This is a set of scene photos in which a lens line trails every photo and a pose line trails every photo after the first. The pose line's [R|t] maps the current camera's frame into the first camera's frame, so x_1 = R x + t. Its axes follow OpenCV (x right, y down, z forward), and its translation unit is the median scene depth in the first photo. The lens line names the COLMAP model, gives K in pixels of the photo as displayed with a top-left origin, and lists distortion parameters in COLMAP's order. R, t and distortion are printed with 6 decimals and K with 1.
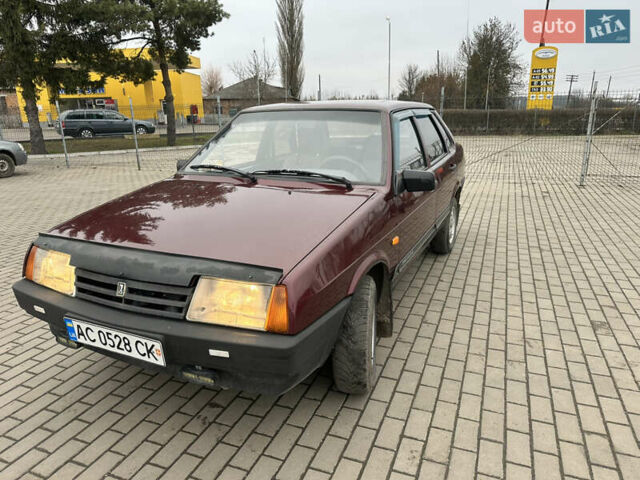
lens RADIAL K [[455.0, 0, 323.5], [0, 455.0, 241.7], [0, 0, 1]] dist [-0.000804, -0.018446]
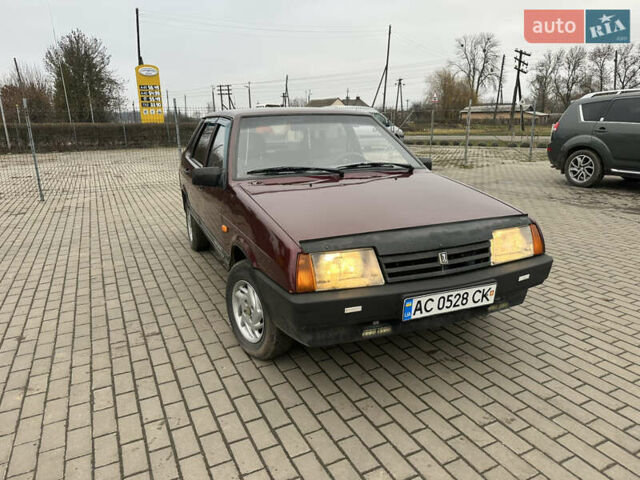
lens RADIAL K [[455.0, 0, 317.0], [0, 455.0, 237.5], [0, 0, 1]] dist [-0.000804, -0.018446]
pose [[0.675585, -0.170662, 0.717258, -1.491316], [0.198537, 0.979016, 0.045943, -0.066790], [-0.710048, 0.111364, 0.695291, 0.399715]]
